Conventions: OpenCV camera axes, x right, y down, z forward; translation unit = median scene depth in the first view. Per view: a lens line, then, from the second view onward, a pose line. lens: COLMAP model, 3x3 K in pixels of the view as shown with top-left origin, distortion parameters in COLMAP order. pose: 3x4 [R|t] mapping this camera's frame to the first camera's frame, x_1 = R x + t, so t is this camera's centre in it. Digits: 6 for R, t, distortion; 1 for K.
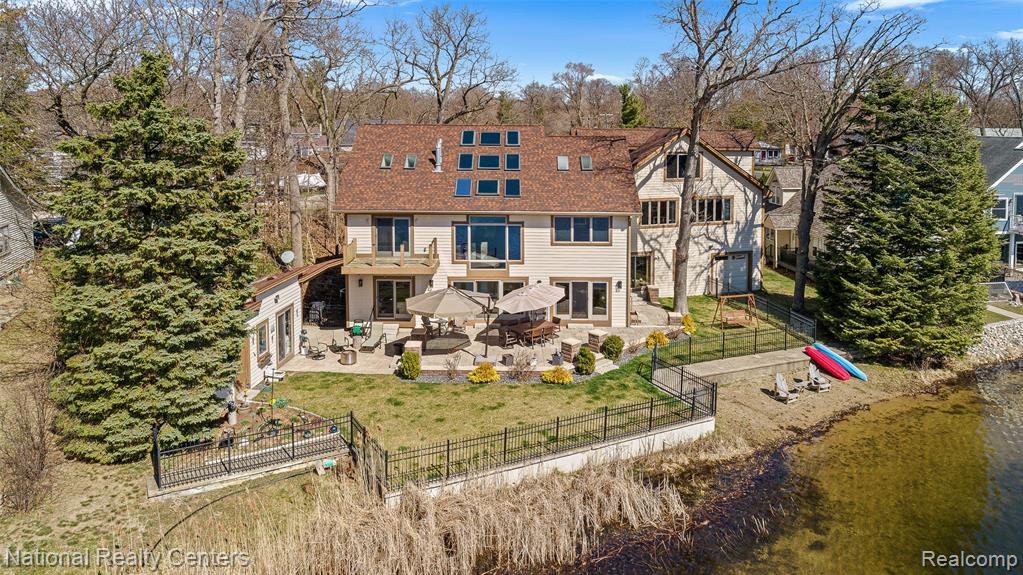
lens RADIAL K [[651.4, 0, 484.9], [0, 651.4, 190.2], [0, 0, 1]] dist [-0.000194, 0.001756]
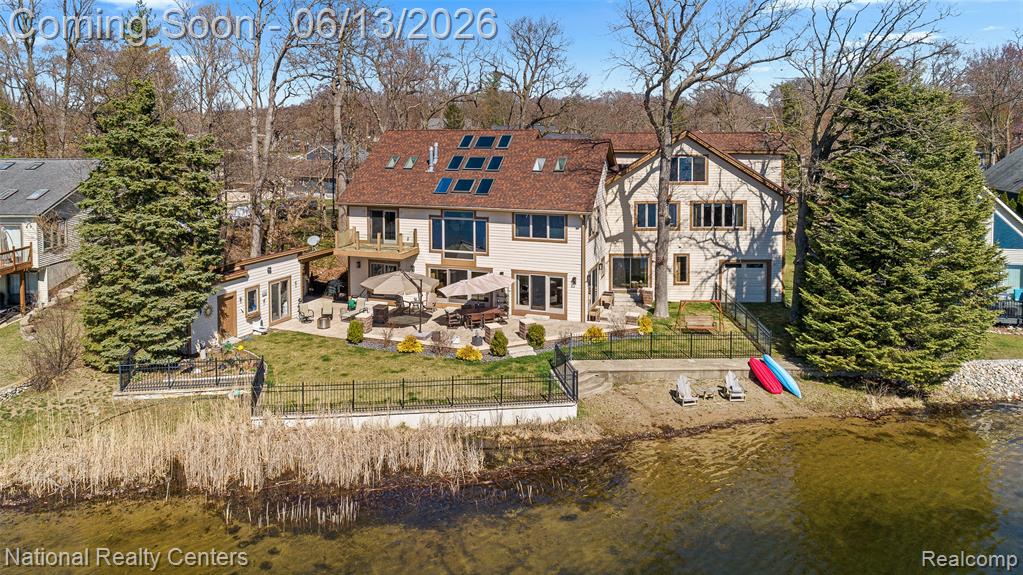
lens RADIAL K [[651.4, 0, 484.9], [0, 651.4, 190.2], [0, 0, 1]] dist [-0.000194, 0.001756]
pose [[0.940576, 0.020201, -0.338981, 0.454057], [-0.022967, 0.999728, -0.004150, 0.007687], [0.338805, 0.011689, 0.940784, -0.040625]]
